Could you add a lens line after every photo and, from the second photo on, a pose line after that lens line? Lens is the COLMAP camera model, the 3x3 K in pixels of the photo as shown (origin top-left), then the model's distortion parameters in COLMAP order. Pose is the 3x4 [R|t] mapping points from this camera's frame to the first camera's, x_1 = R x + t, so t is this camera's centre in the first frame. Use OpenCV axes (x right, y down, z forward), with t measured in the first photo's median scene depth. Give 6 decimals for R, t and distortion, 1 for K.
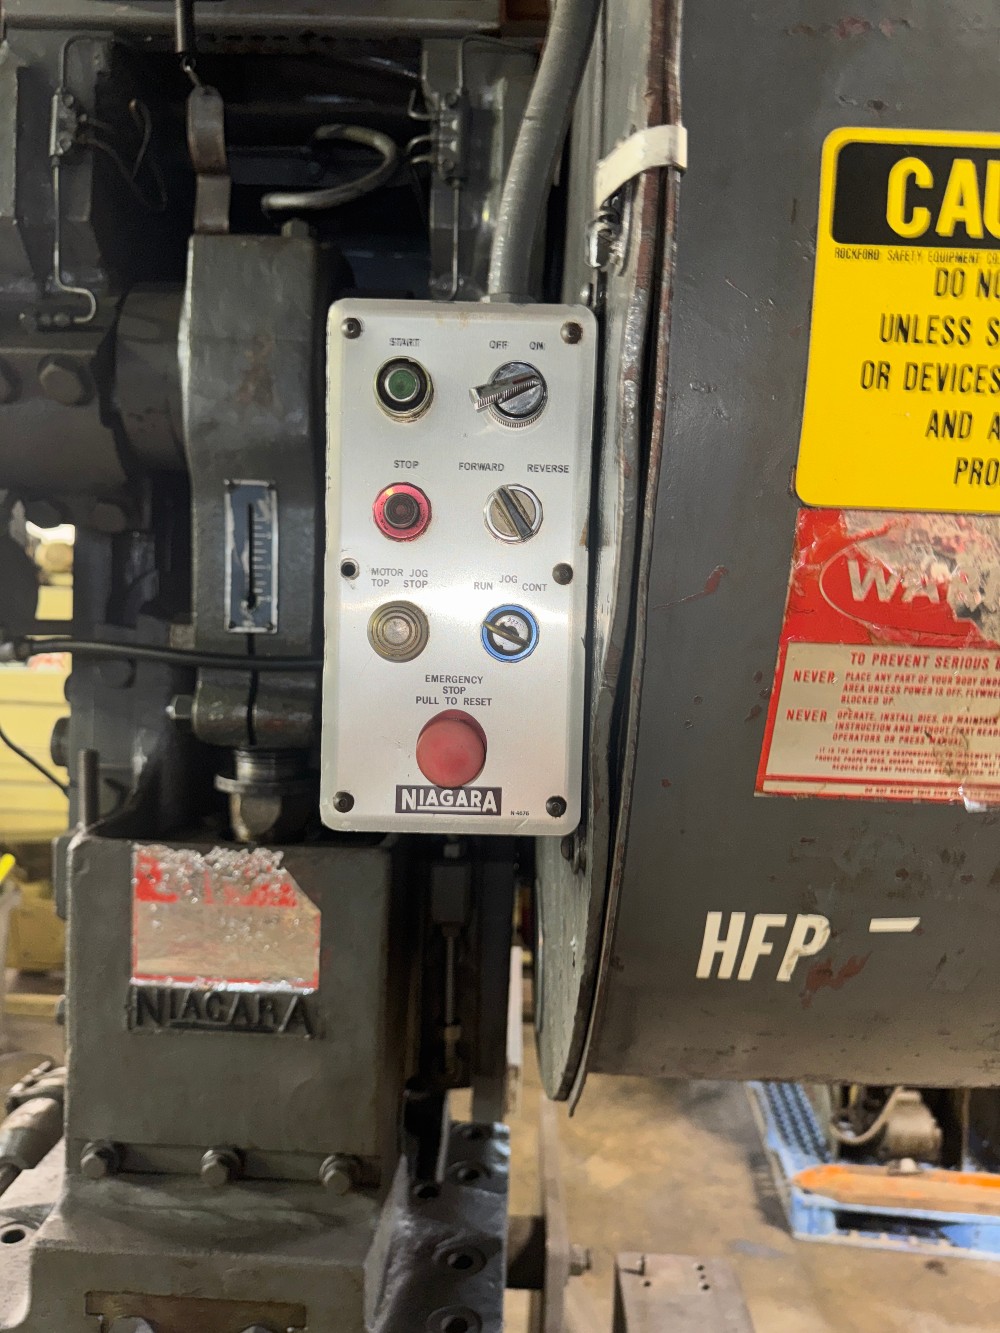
lens RADIAL K [[1055.2, 0, 497.5], [0, 1055.2, 686.1], [0, 0, 1]] dist [0.194642, -0.334319]
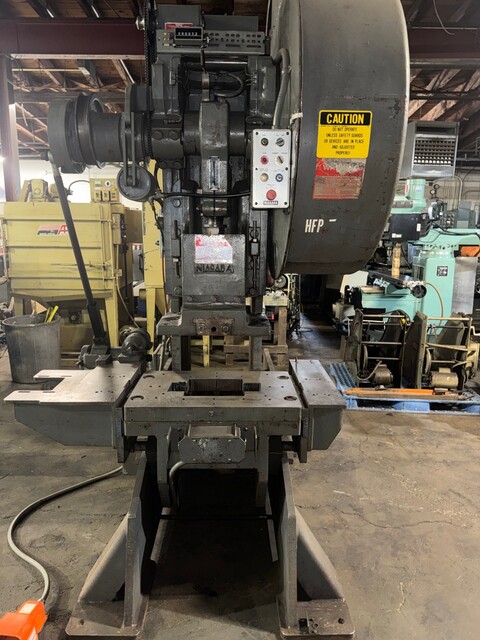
lens RADIAL K [[506.6, 0, 238.8], [0, 506.6, 329.4], [0, 0, 1]] dist [0.194642, -0.334319]
pose [[0.999151, -0.029375, 0.028869, -0.368411], [0.025133, 0.990156, 0.137691, 0.451493], [-0.032630, -0.136849, 0.990054, -2.424163]]
